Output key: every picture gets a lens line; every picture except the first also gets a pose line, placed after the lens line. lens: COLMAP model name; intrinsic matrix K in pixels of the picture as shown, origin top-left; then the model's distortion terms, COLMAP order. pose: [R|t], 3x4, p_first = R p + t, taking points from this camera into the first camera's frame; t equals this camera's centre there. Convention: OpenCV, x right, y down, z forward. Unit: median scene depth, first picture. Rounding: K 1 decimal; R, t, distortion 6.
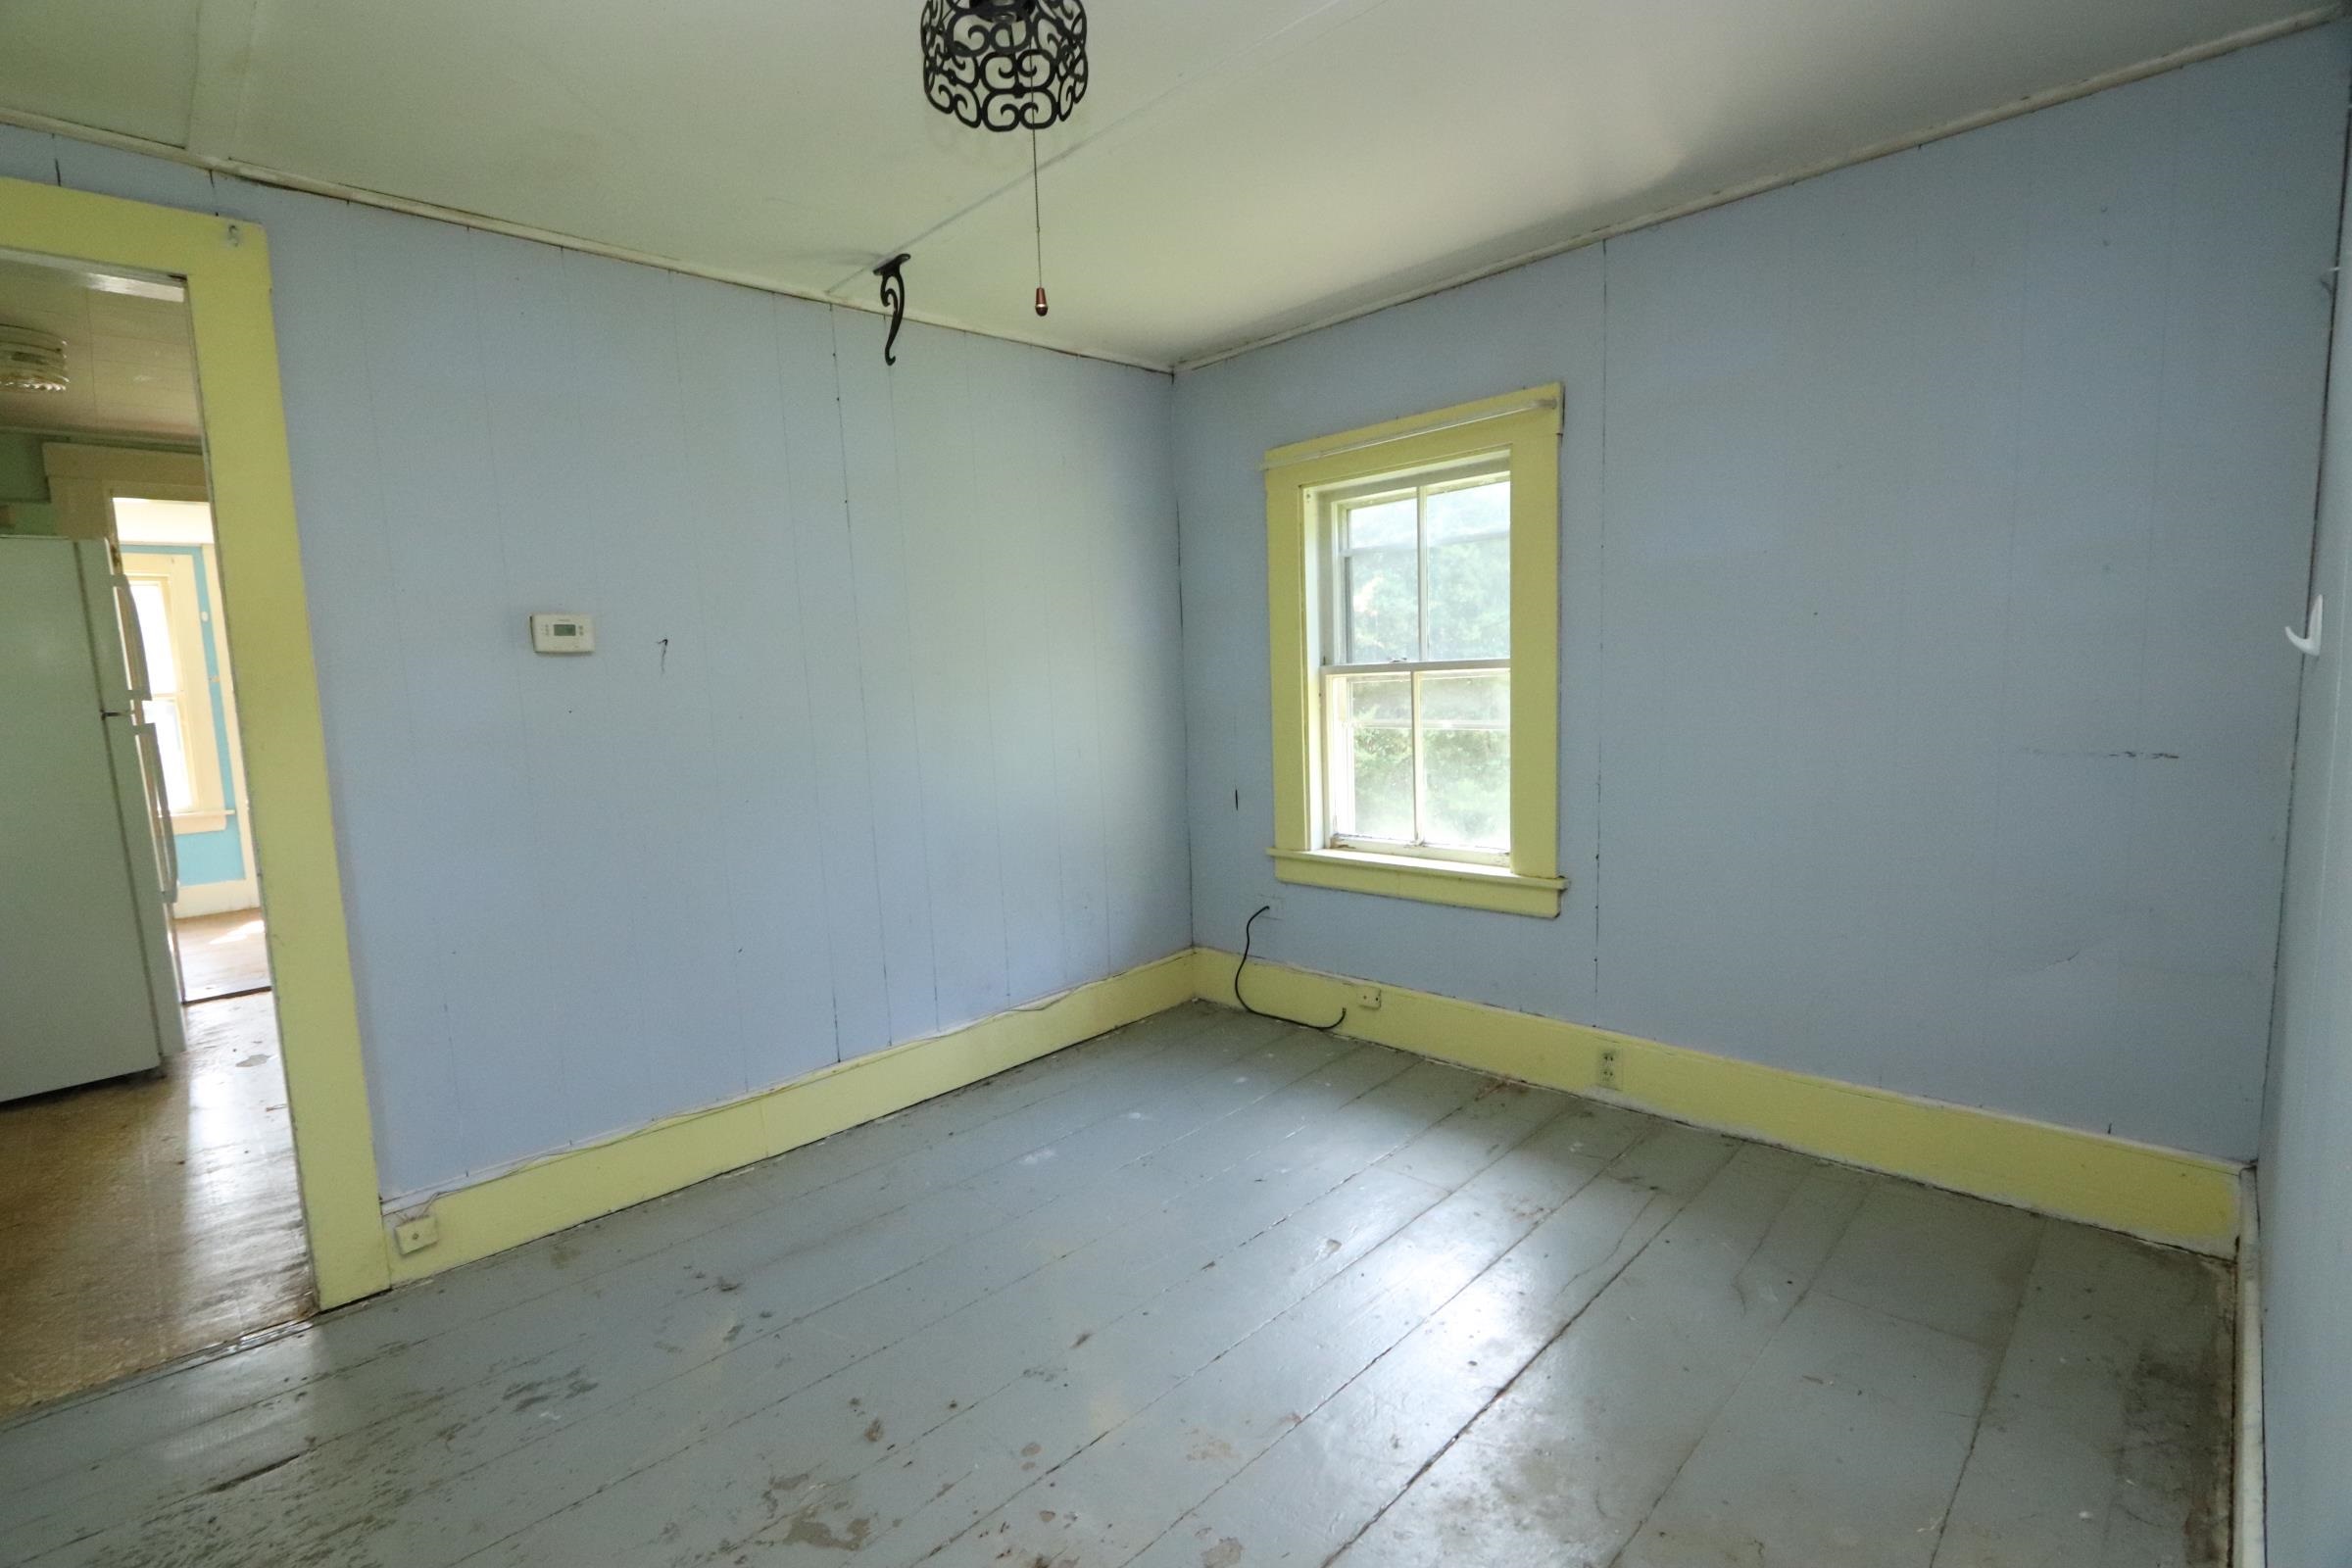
lens RADIAL K [[1074.5, 0, 1160.3], [0, 1074.5, 789.0], [0, 0, 1]] dist [-0.018728, 0.003388]
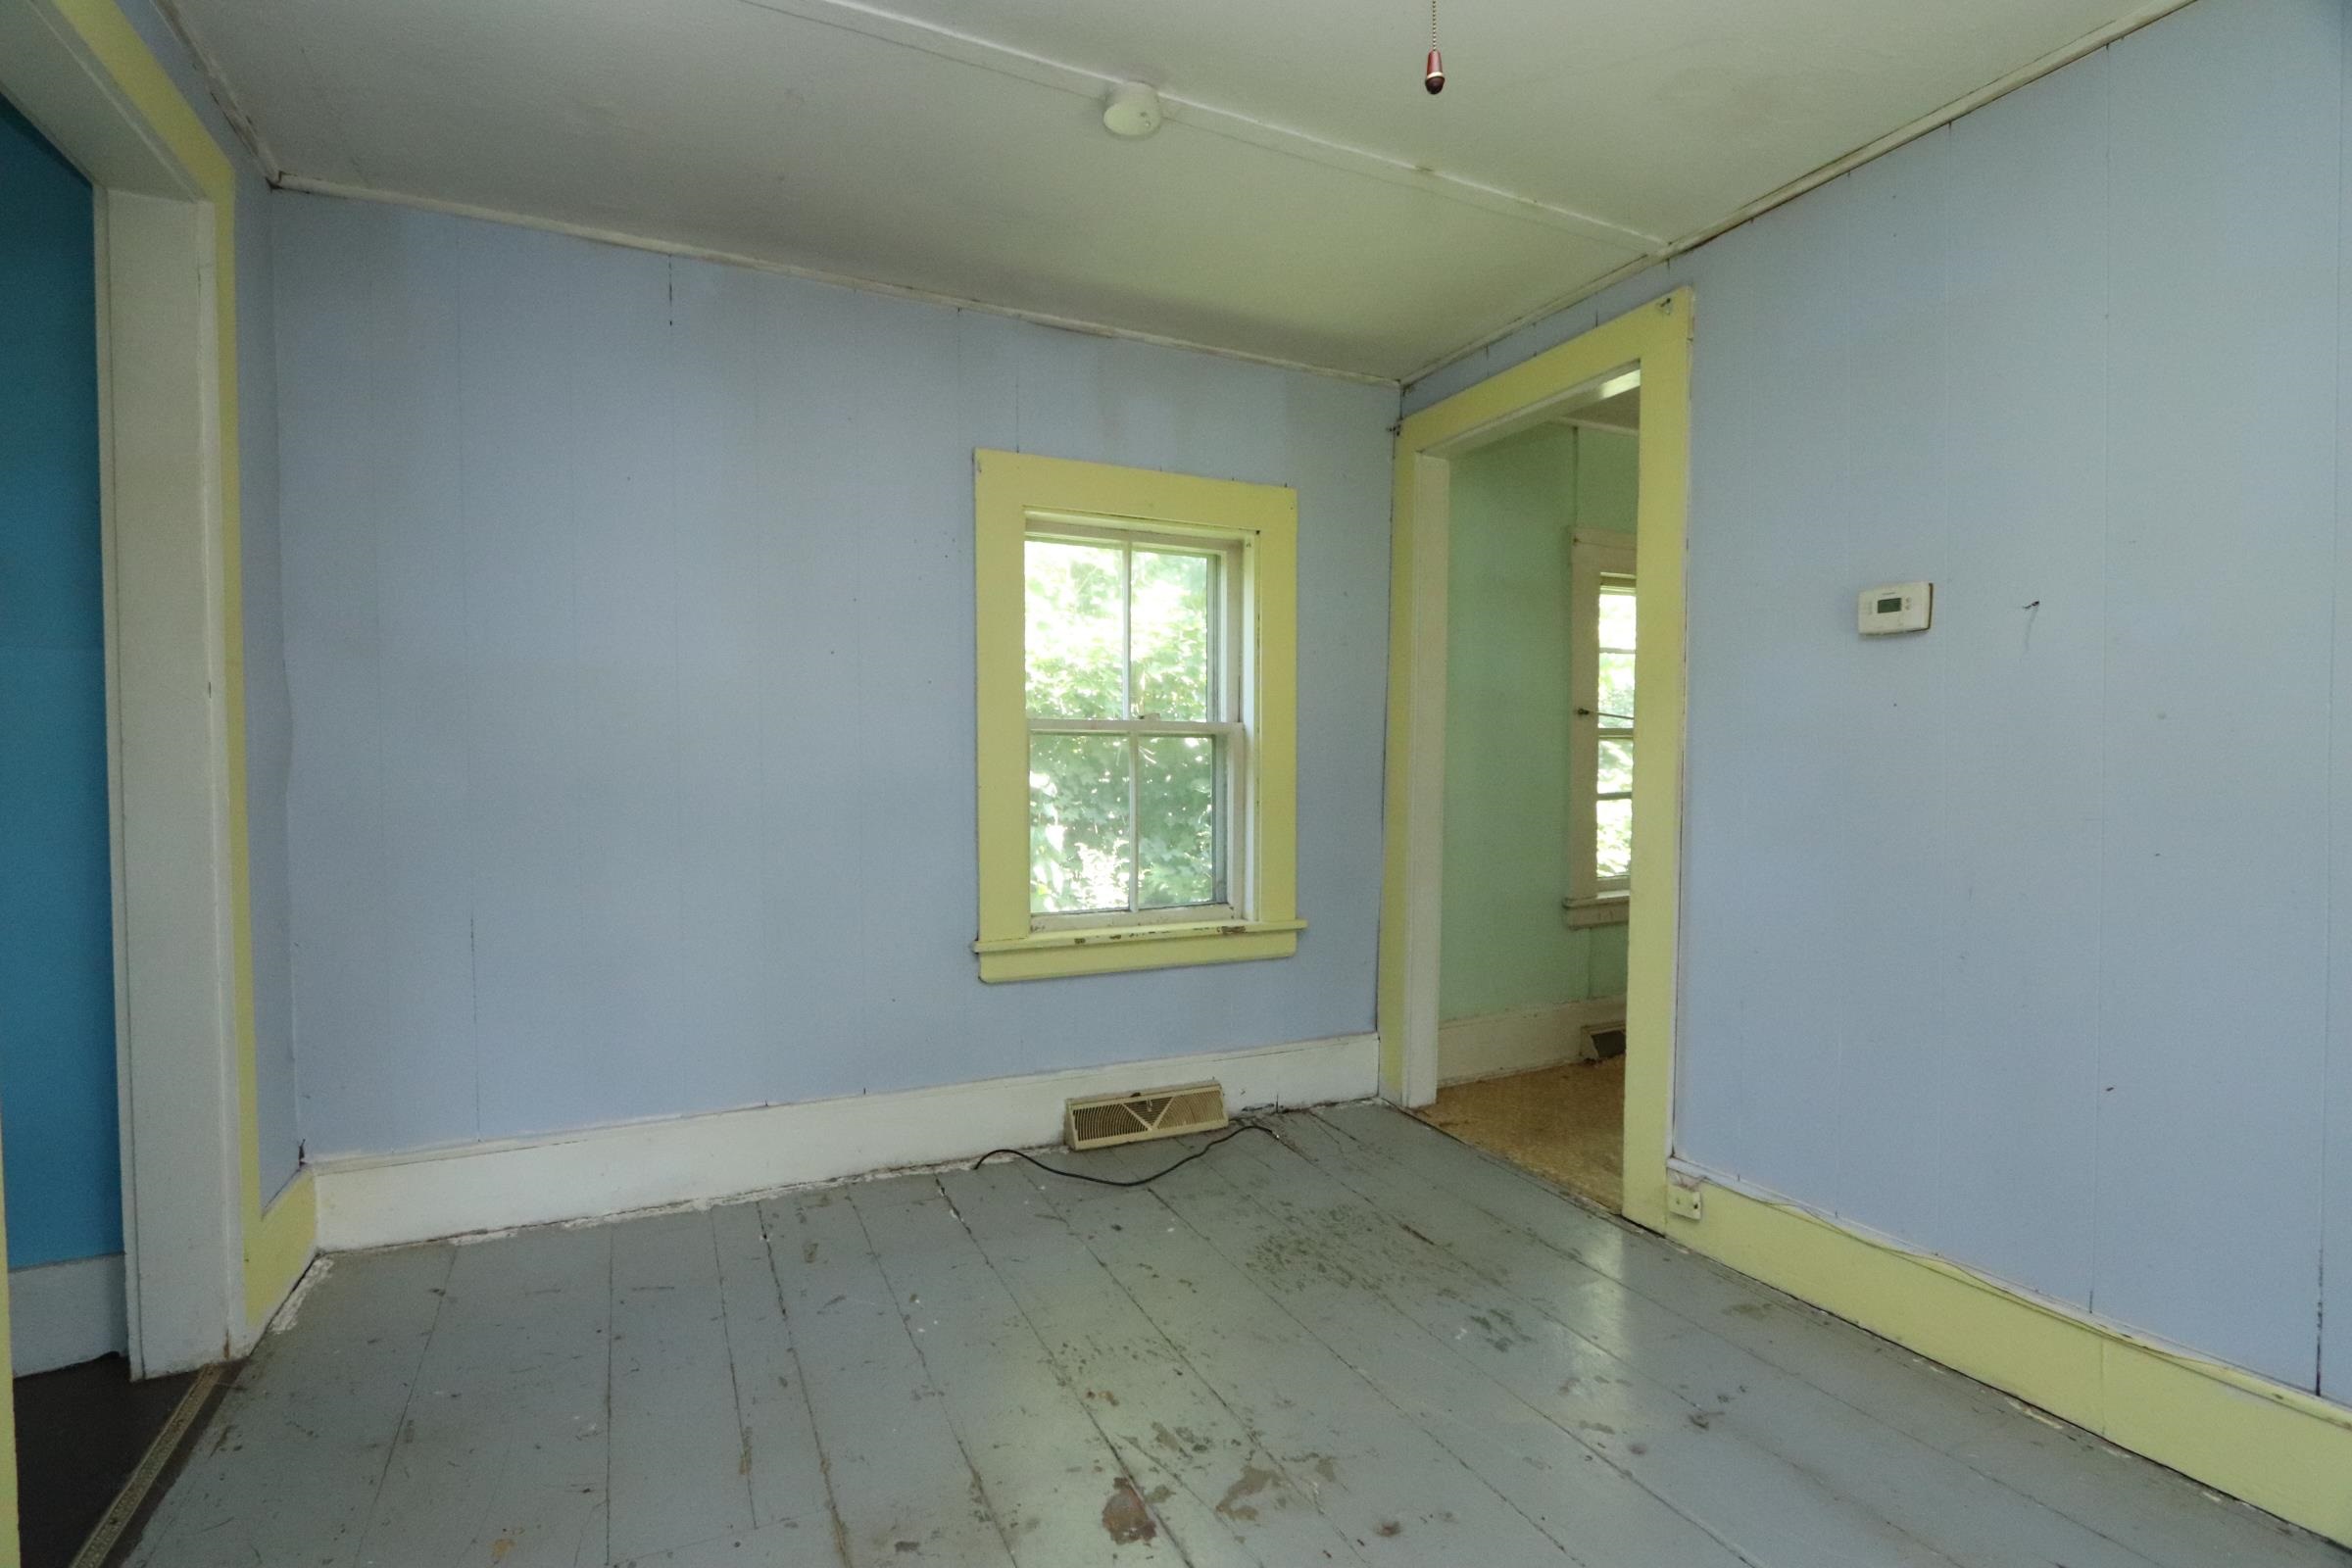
lens RADIAL K [[1074.5, 0, 1155.7], [0, 1074.5, 788.4], [0, 0, 1]] dist [-0.018728, 0.003388]
pose [[-0.319927, 0.065346, -0.945186, 0.407271], [-0.082497, 0.991908, 0.096500, -0.041757], [0.943844, 0.108848, -0.311947, 0.737377]]
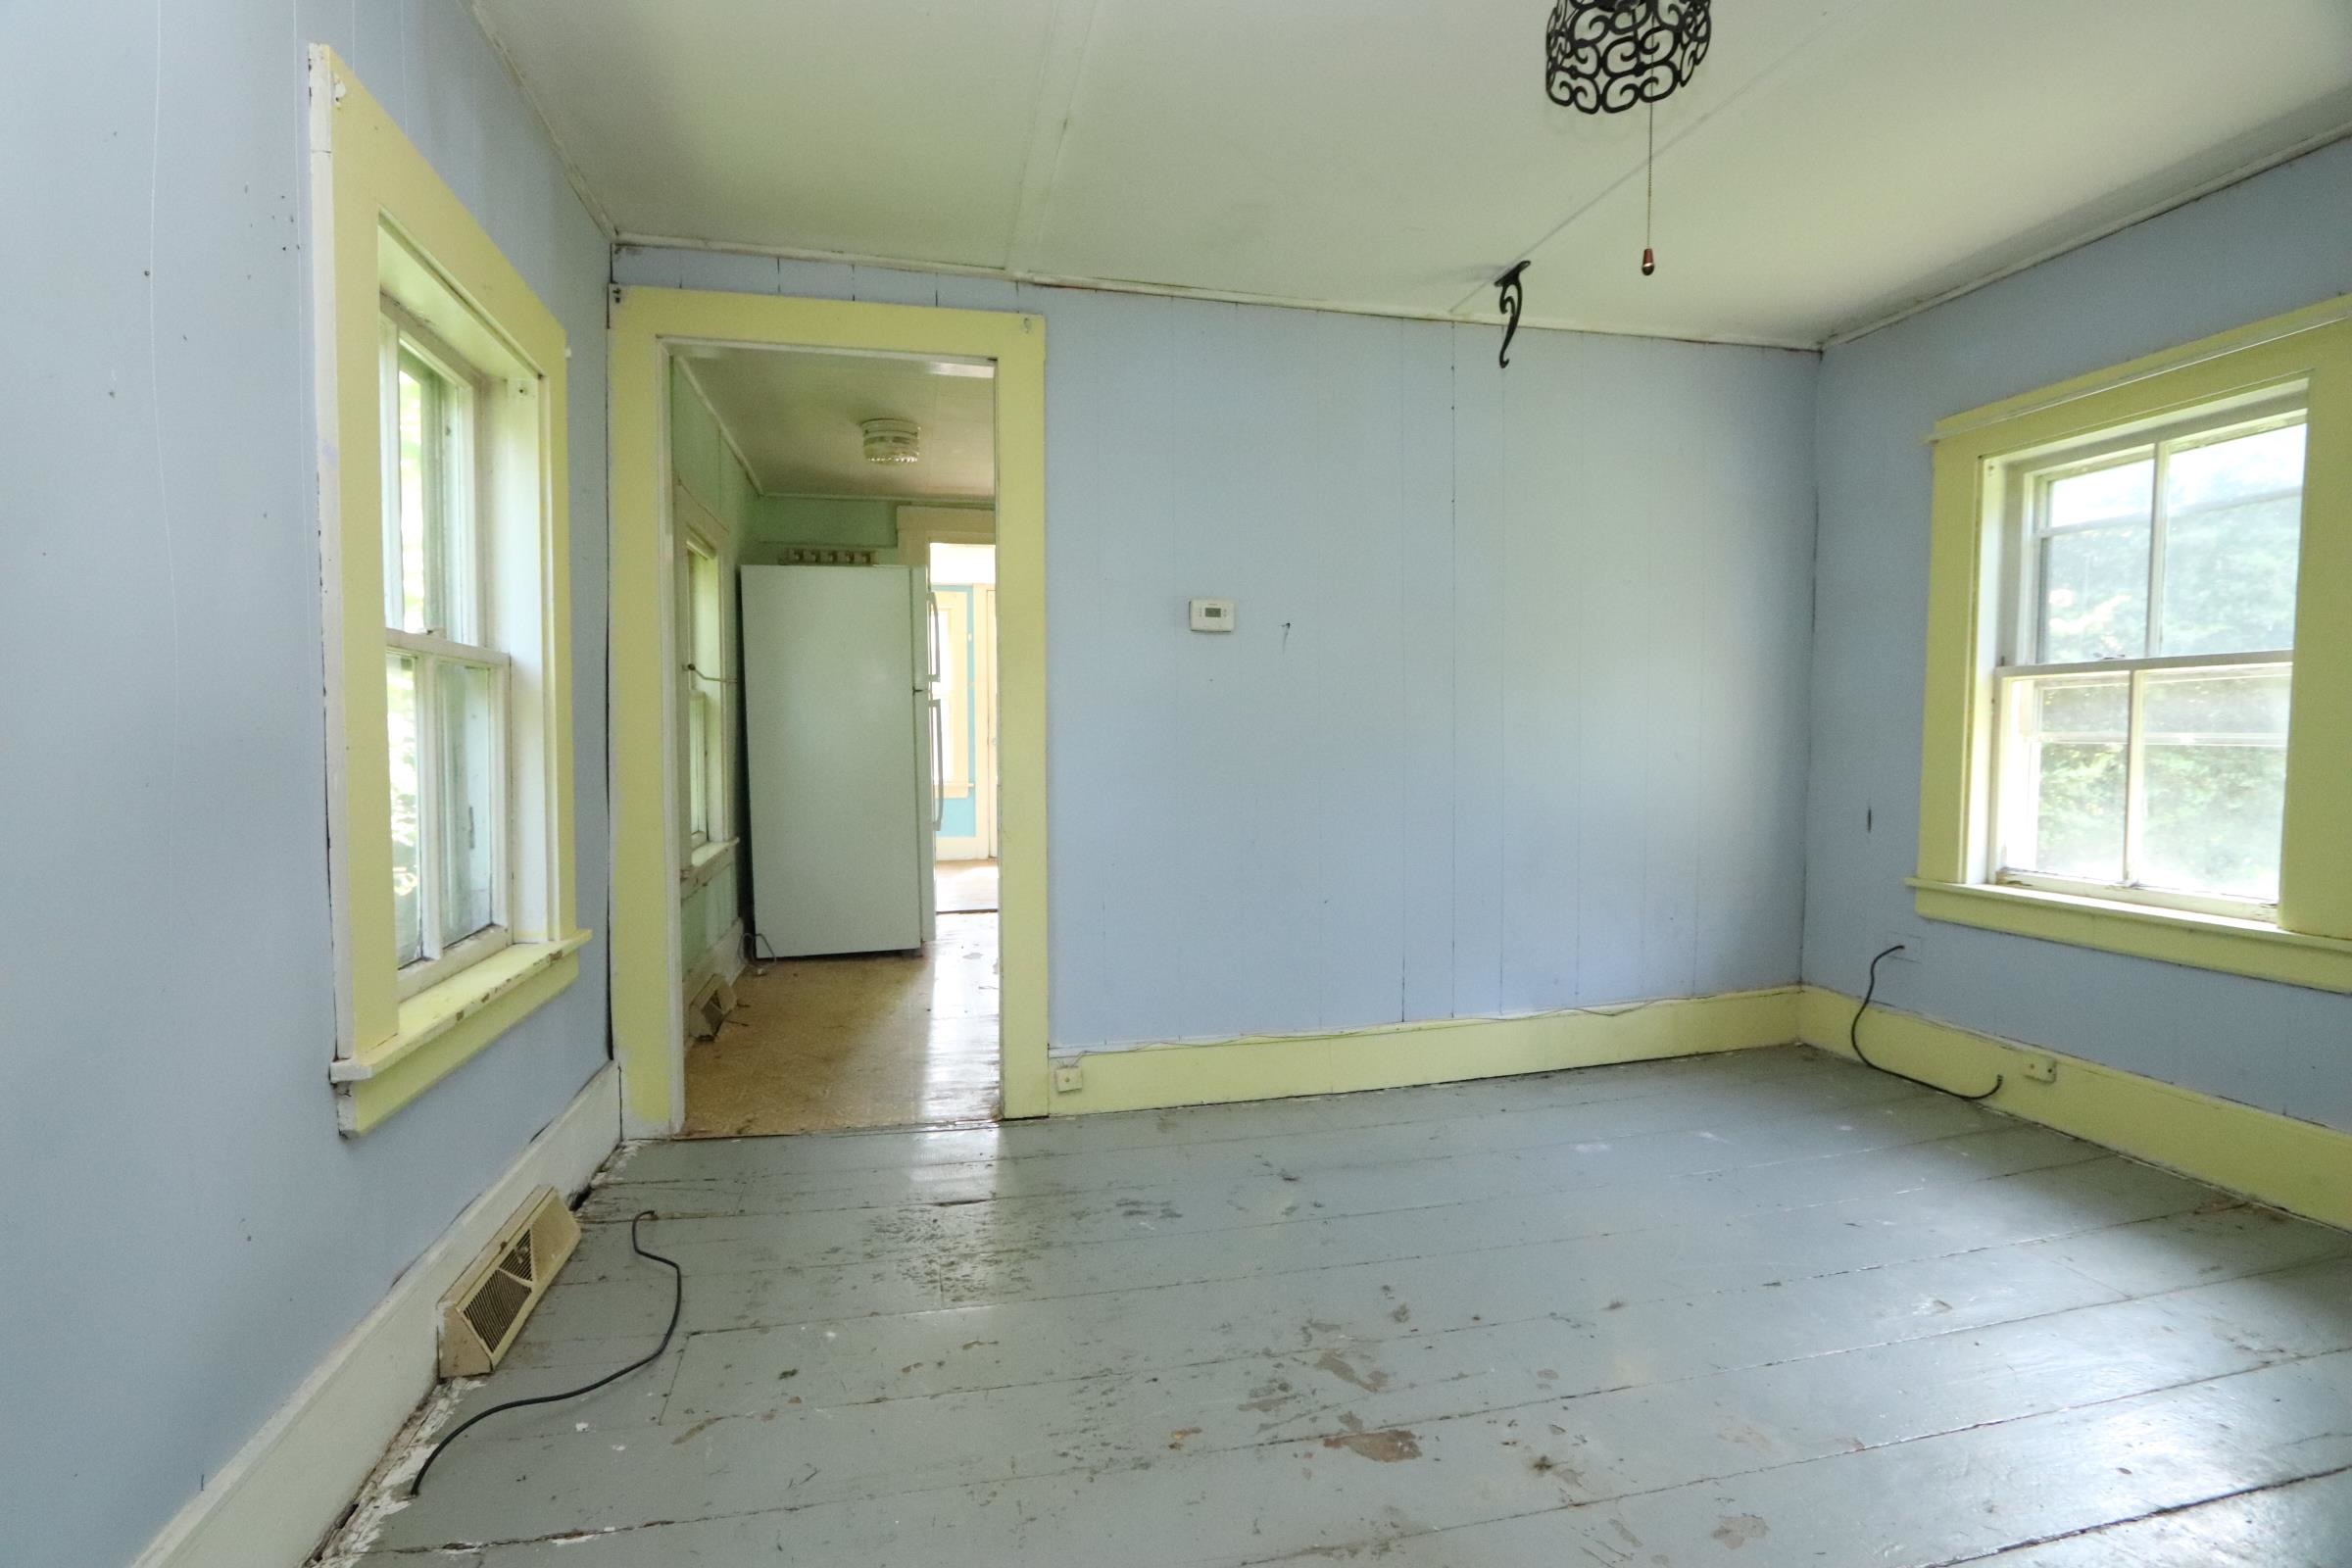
lens RADIAL K [[1074.5, 0, 1160.1], [0, 1074.5, 788.3], [0, 0, 1]] dist [-0.018728, 0.003388]
pose [[0.855026, 0.066367, -0.514320, 0.034101], [-0.088525, 0.995899, -0.018657, 0.078813], [0.510973, 0.061483, 0.857395, -0.068563]]
